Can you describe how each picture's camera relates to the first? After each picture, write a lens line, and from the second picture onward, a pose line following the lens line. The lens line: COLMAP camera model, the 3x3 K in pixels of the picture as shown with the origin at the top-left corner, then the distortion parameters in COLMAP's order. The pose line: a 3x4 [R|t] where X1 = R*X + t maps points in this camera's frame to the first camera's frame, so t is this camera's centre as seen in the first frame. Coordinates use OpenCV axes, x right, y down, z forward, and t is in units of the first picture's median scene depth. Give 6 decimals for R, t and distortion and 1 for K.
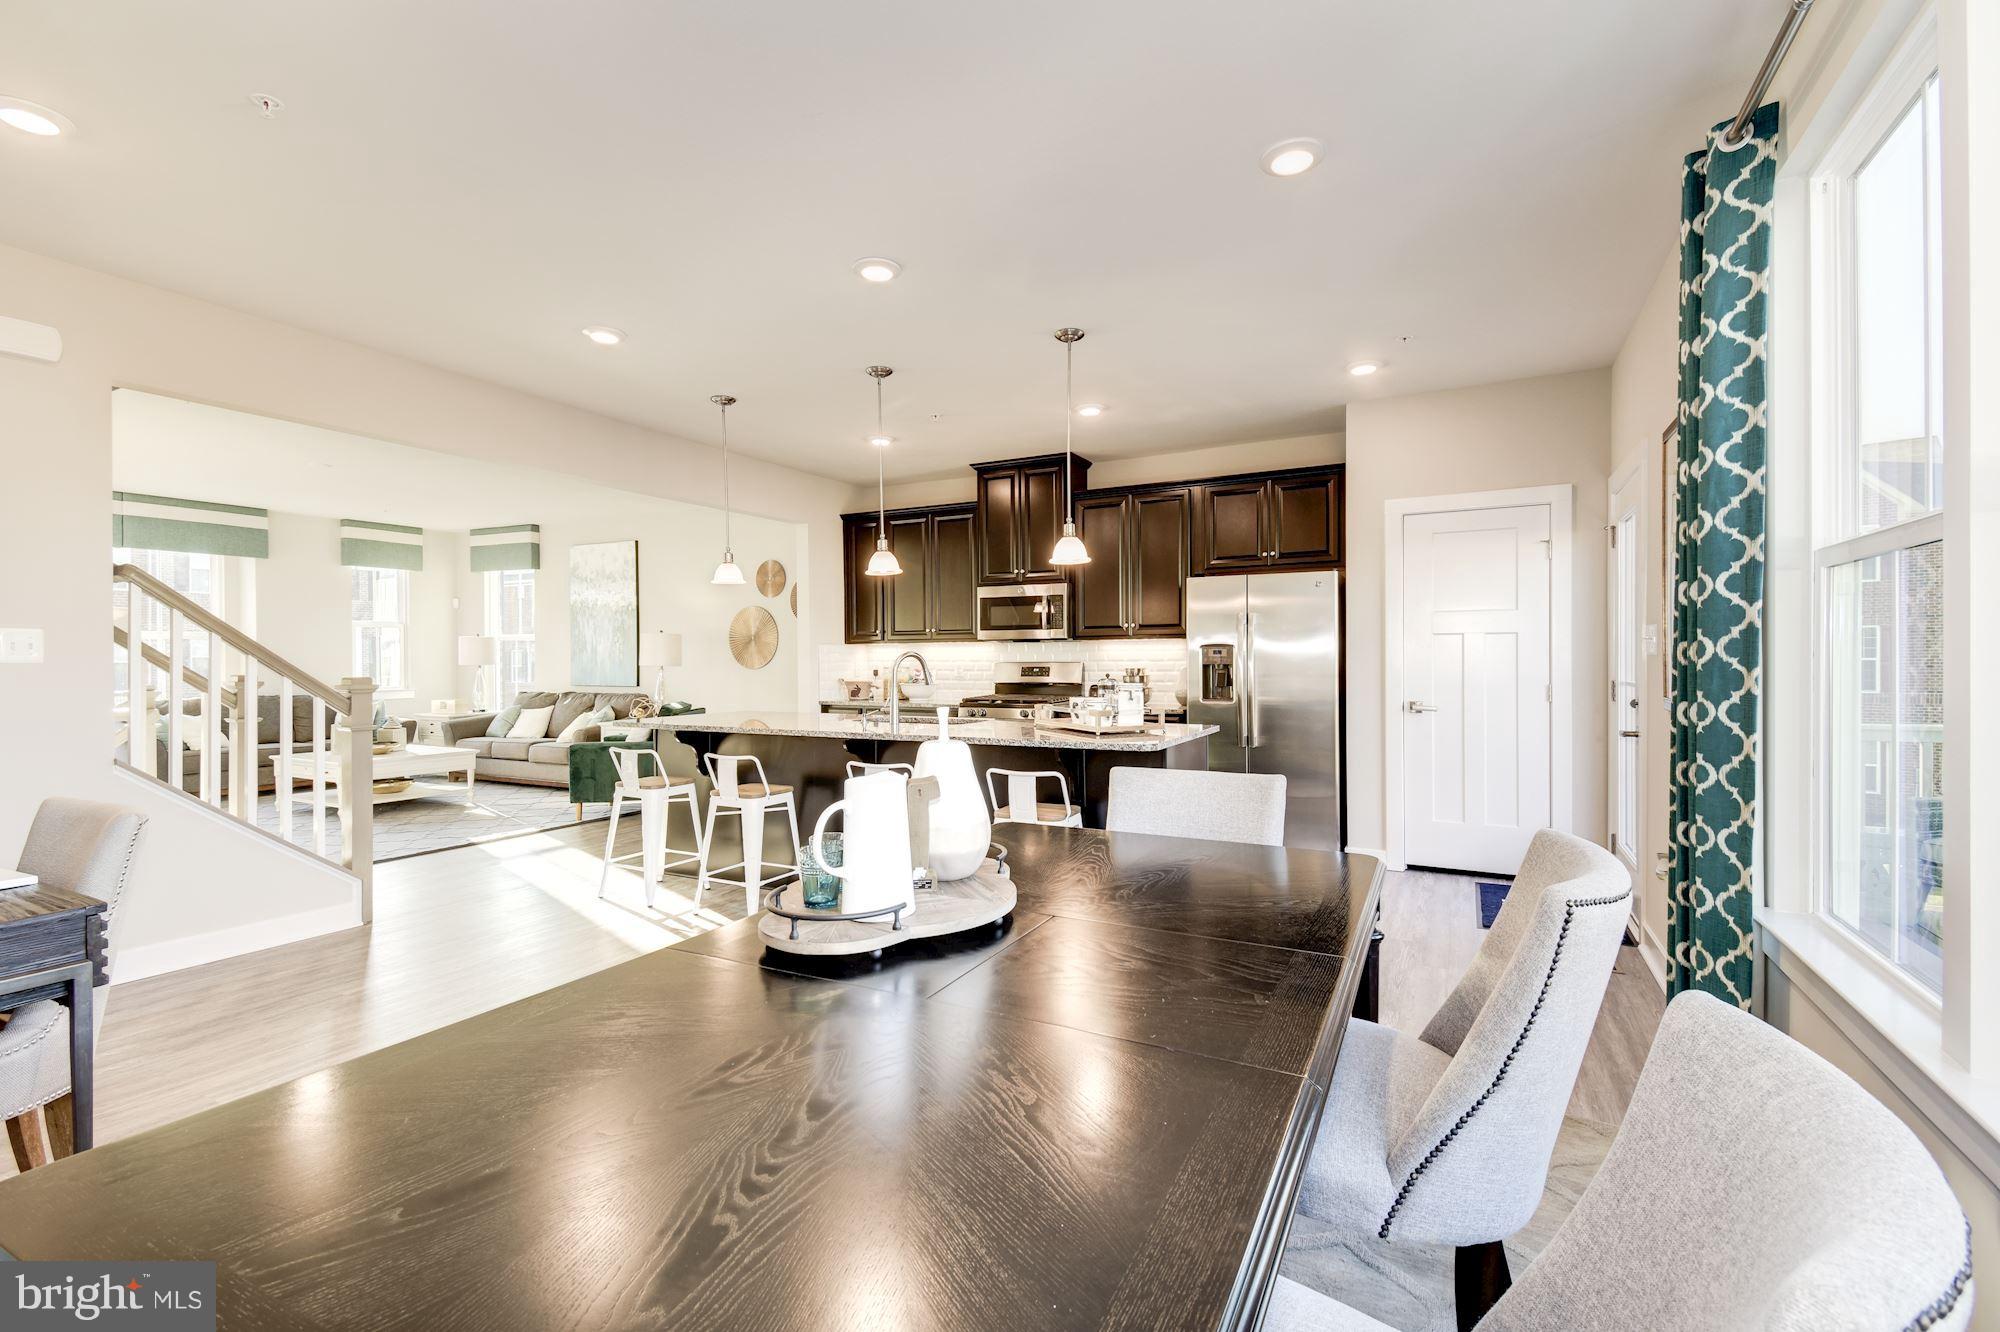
lens RADIAL K [[879.9, 0, 1001.2], [0, 879.9, 657.0], [0, 0, 1]] dist [0.024311, -0.001050]
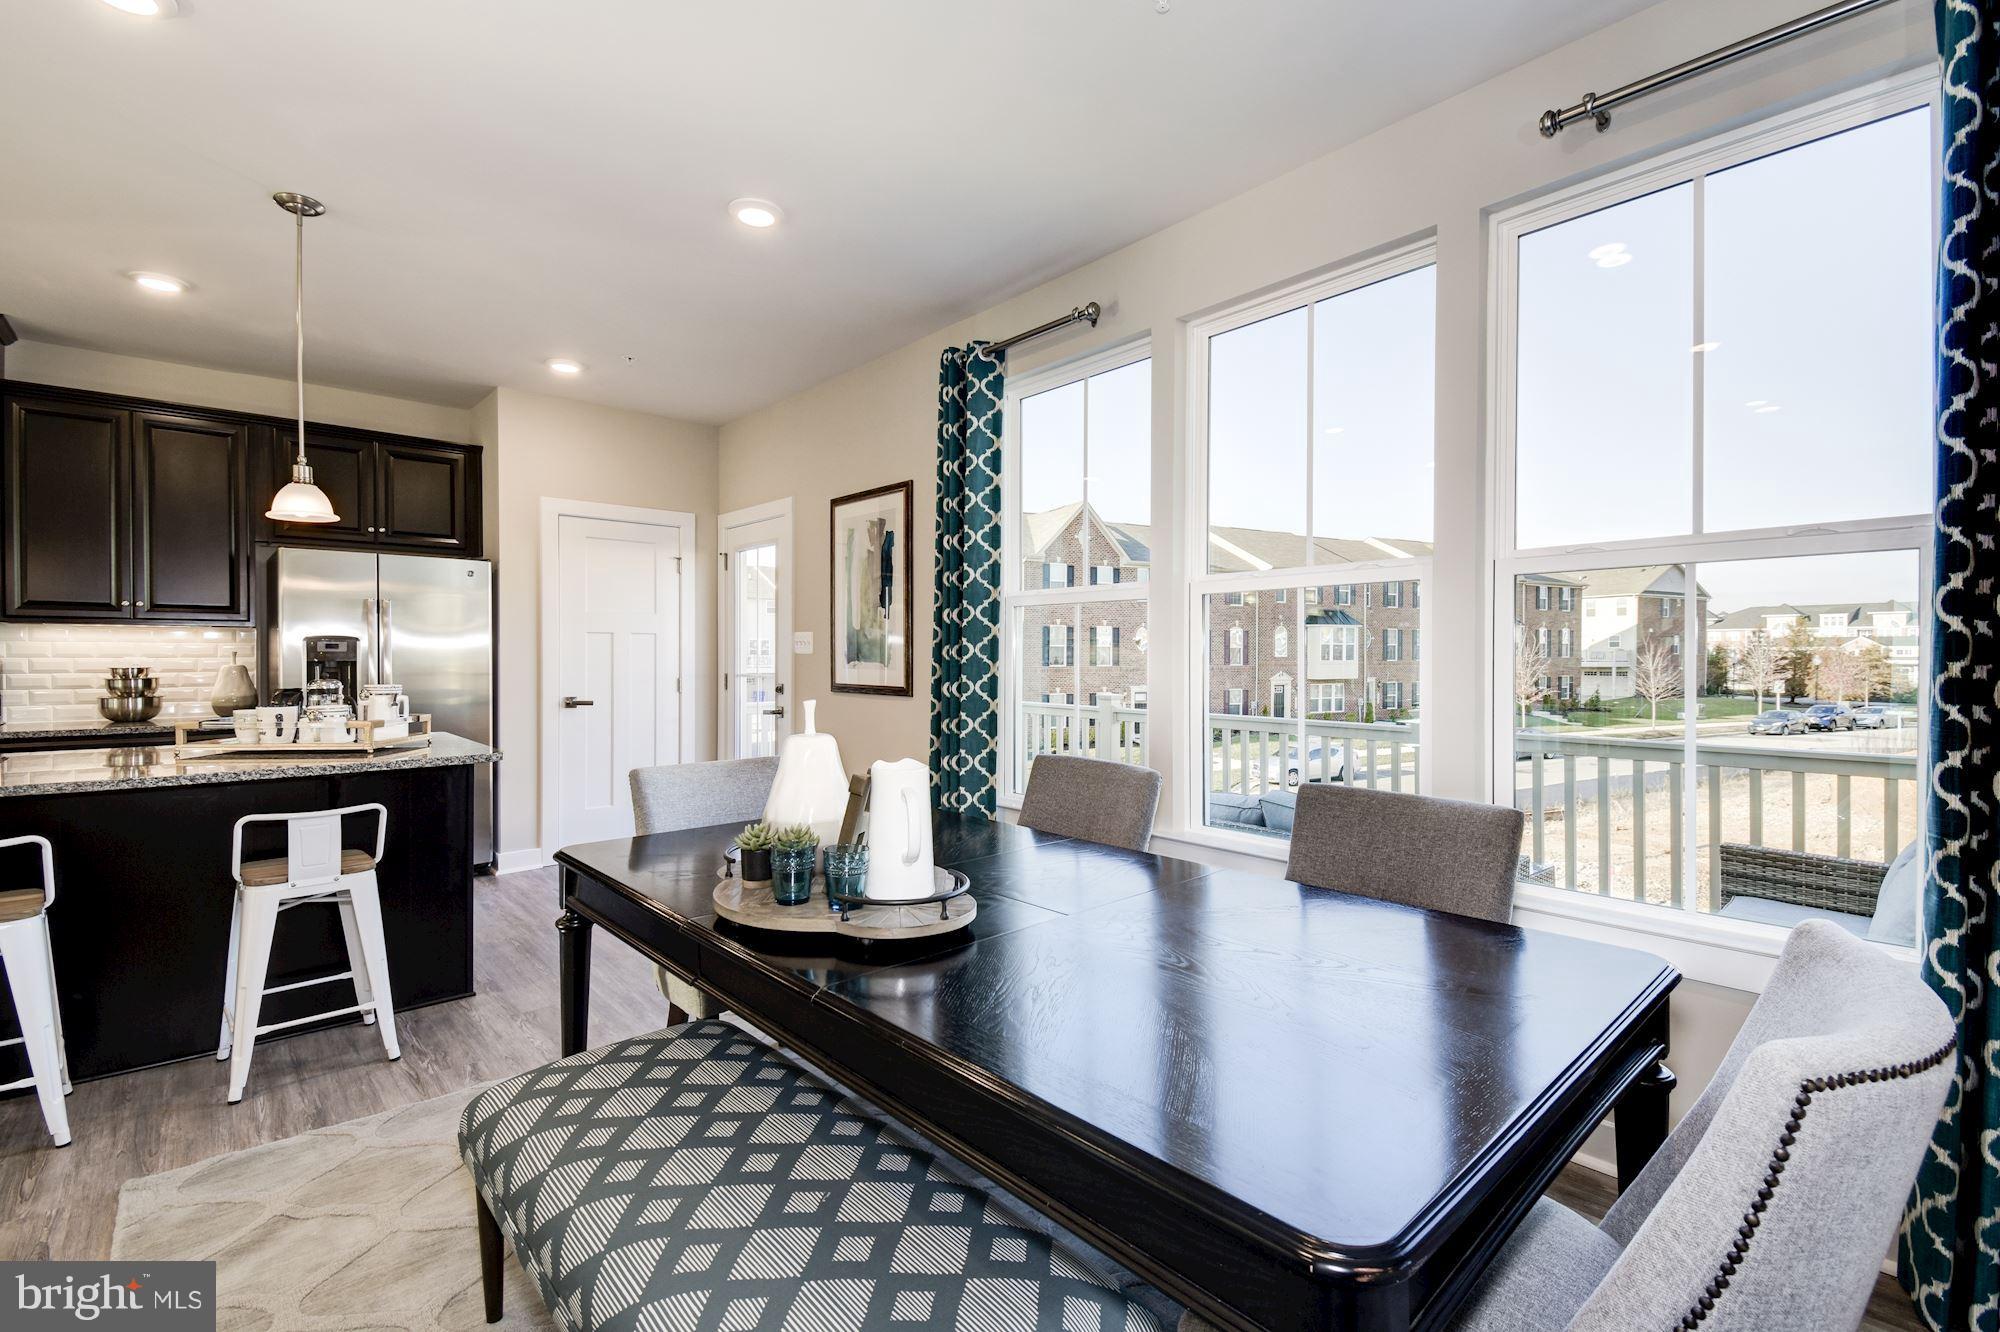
lens RADIAL K [[879.9, 0, 993.8], [0, 879.9, 664.5], [0, 0, 1]] dist [0.024311, -0.001050]
pose [[0.348461, -0.002832, 0.937319, -0.402697], [-0.005038, 0.999975, 0.004894, 0.005103], [-0.937310, -0.006427, 0.348438, 0.207107]]
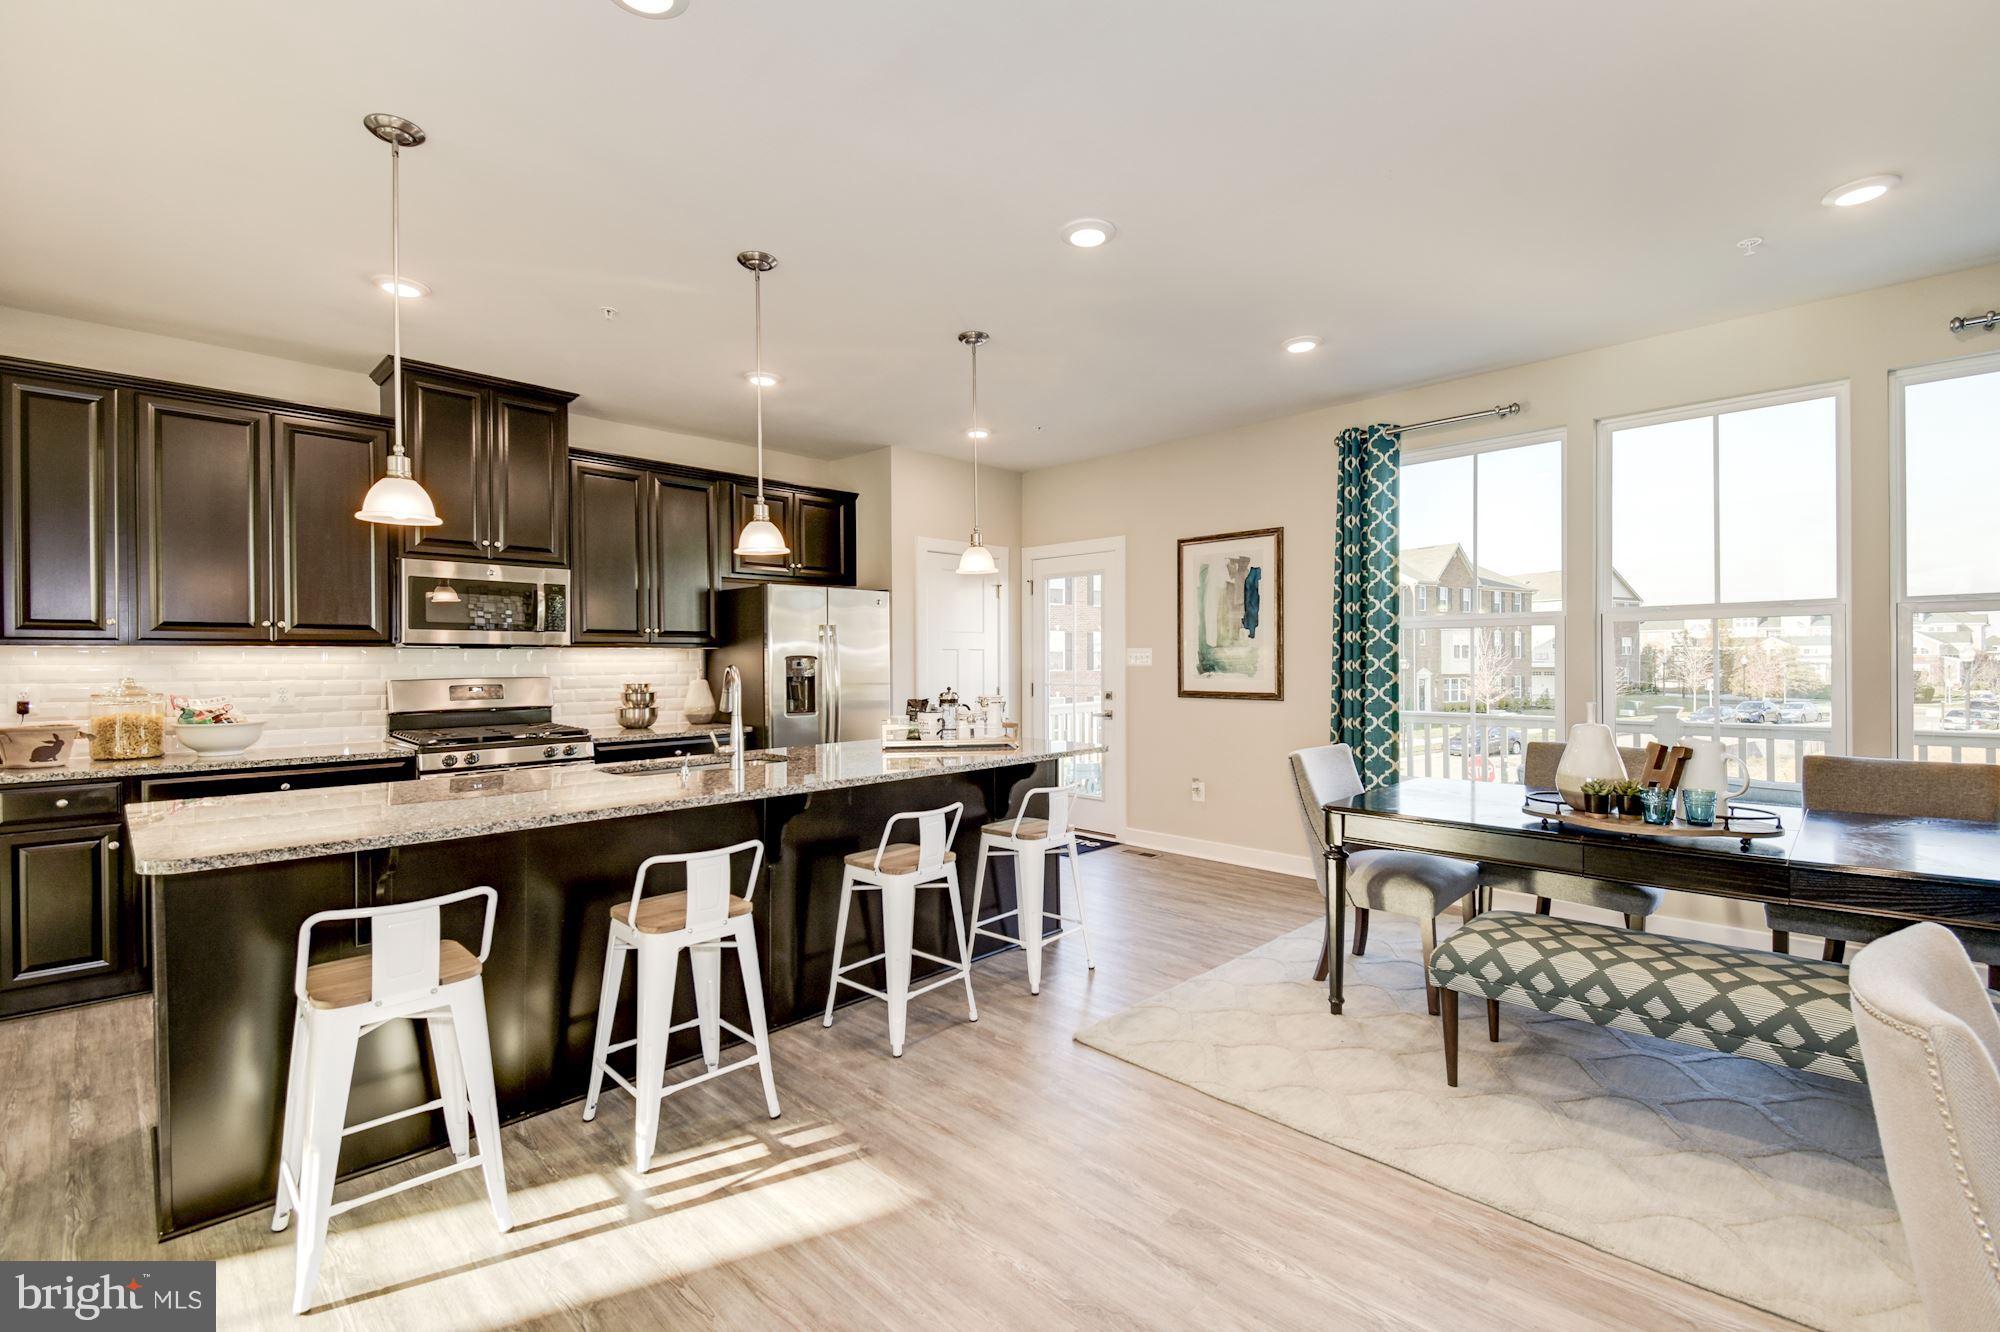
lens RADIAL K [[879.9, 0, 1002.4], [0, 879.9, 666.3], [0, 0, 1]] dist [0.024311, -0.001050]
pose [[0.287973, -0.002152, 0.957636, -0.817150], [0.003322, 0.999994, 0.001248, -0.005047], [-0.957633, 0.002822, 0.287978, 0.676446]]
